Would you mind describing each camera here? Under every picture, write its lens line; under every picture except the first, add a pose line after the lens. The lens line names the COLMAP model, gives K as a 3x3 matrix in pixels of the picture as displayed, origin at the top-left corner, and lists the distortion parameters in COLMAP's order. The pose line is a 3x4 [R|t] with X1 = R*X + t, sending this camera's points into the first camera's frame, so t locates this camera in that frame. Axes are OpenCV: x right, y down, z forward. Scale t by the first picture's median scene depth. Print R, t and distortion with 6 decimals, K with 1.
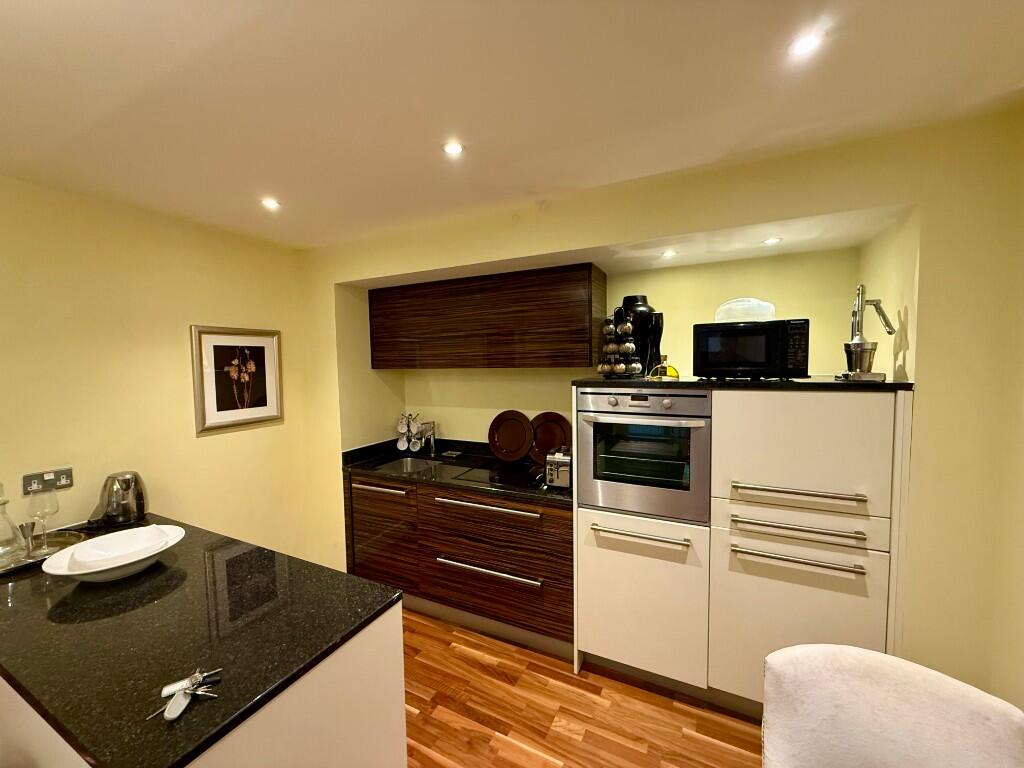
lens RADIAL K [[409.3, 0, 509.4], [0, 409.3, 384.3], [0, 0, 1]] dist [0.000832, 0.000262]
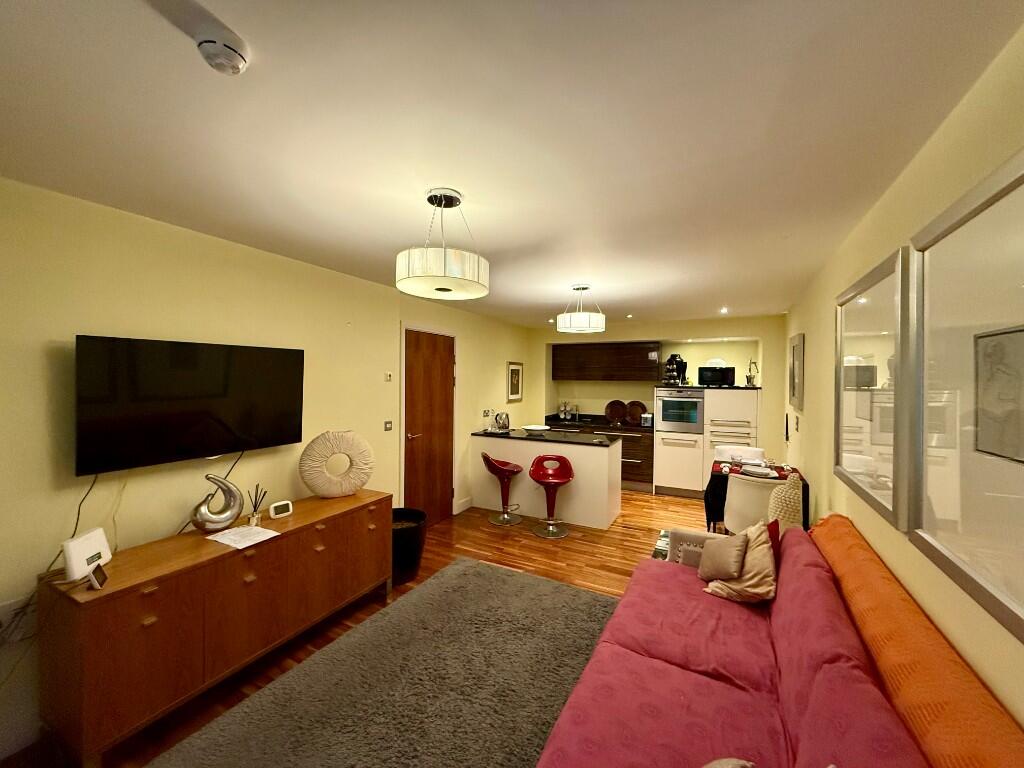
lens RADIAL K [[409.3, 0, 508.1], [0, 409.3, 383.5], [0, 0, 1]] dist [0.000832, 0.000262]
pose [[0.999650, 0.025753, -0.006124, -0.833911], [-0.026018, 0.998505, -0.048067, 0.137734], [0.004877, 0.048210, 0.998825, -1.804447]]
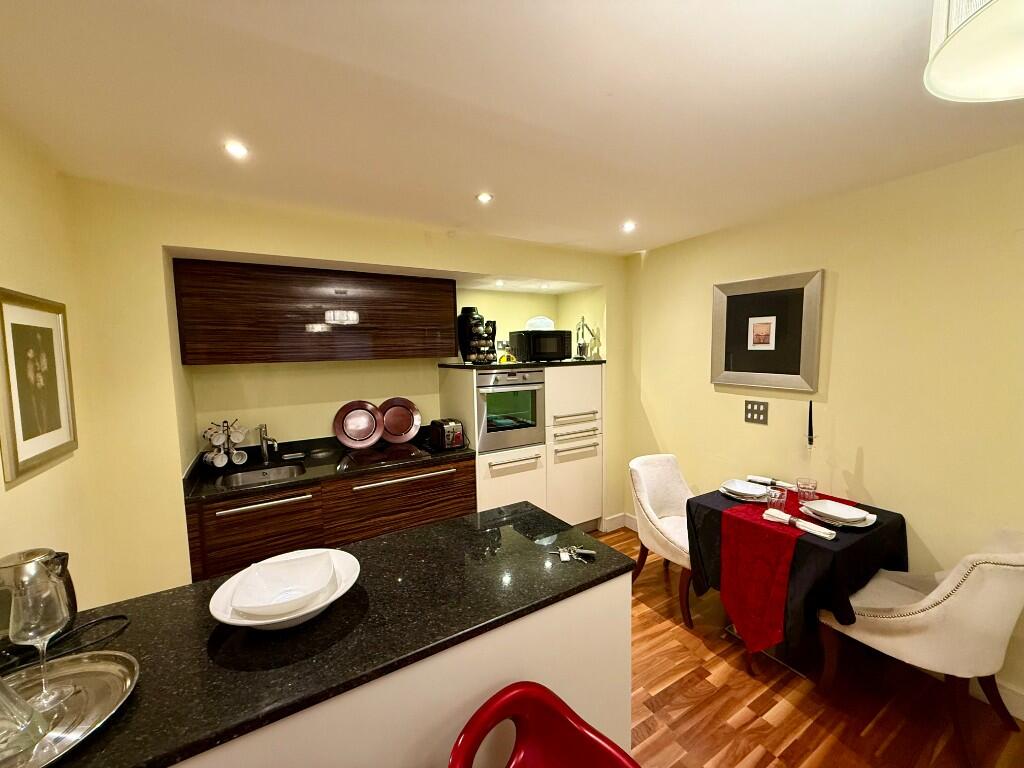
lens RADIAL K [[409.3, 0, 512.6], [0, 409.3, 382.4], [0, 0, 1]] dist [0.000832, 0.000262]
pose [[0.528787, -0.060166, 0.846619, -0.970285], [0.064115, 0.997466, 0.030841, 0.013860], [-0.846329, 0.037972, 0.531305, 0.141021]]
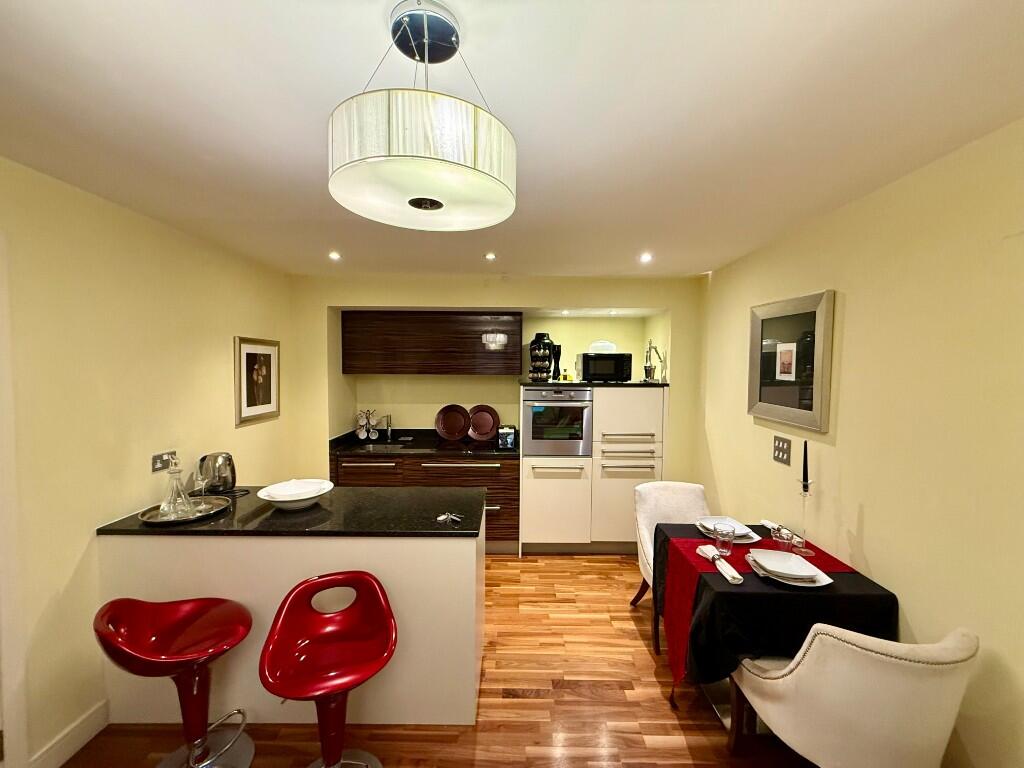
lens RADIAL K [[409.3, 0, 510.4], [0, 409.3, 384.3], [0, 0, 1]] dist [0.000832, 0.000262]
pose [[0.891452, 0.003207, 0.453103, -0.661787], [0.005911, 0.999808, -0.018707, 0.029938], [-0.453076, 0.019355, 0.891262, -0.507457]]
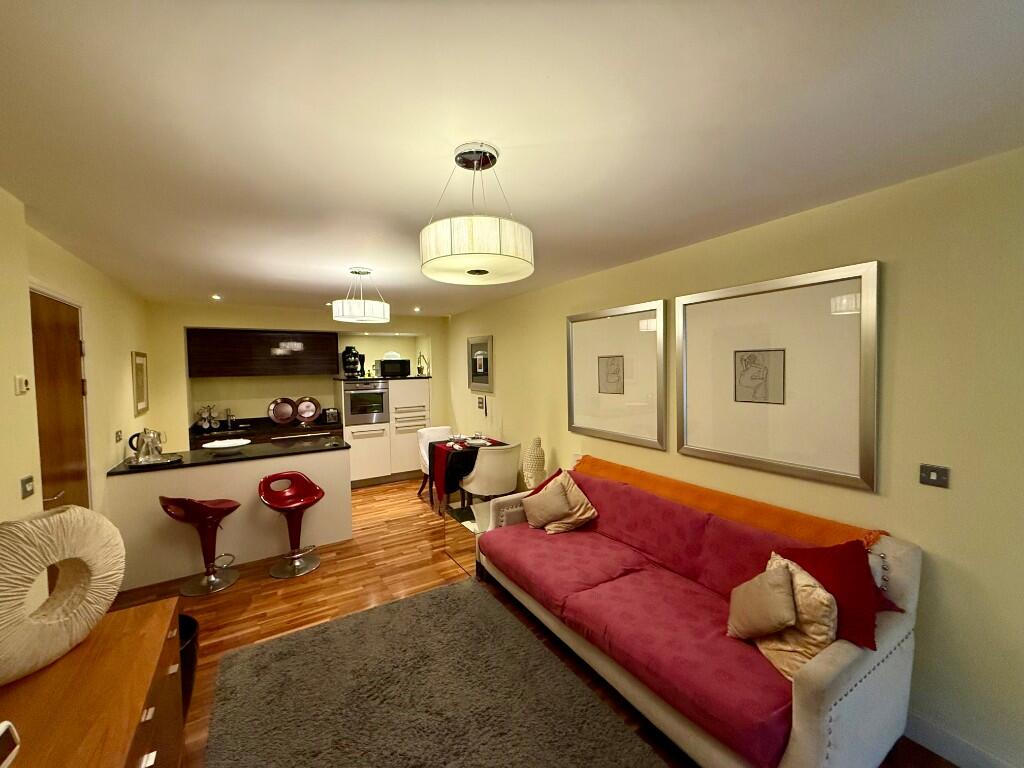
lens RADIAL K [[409.3, 0, 511.8], [0, 409.3, 383.3], [0, 0, 1]] dist [0.000832, 0.000262]
pose [[0.509036, -0.027179, 0.860316, -1.591364], [0.059323, 0.998232, -0.003564, 0.095489], [-0.858698, 0.052851, 0.509749, -1.326042]]
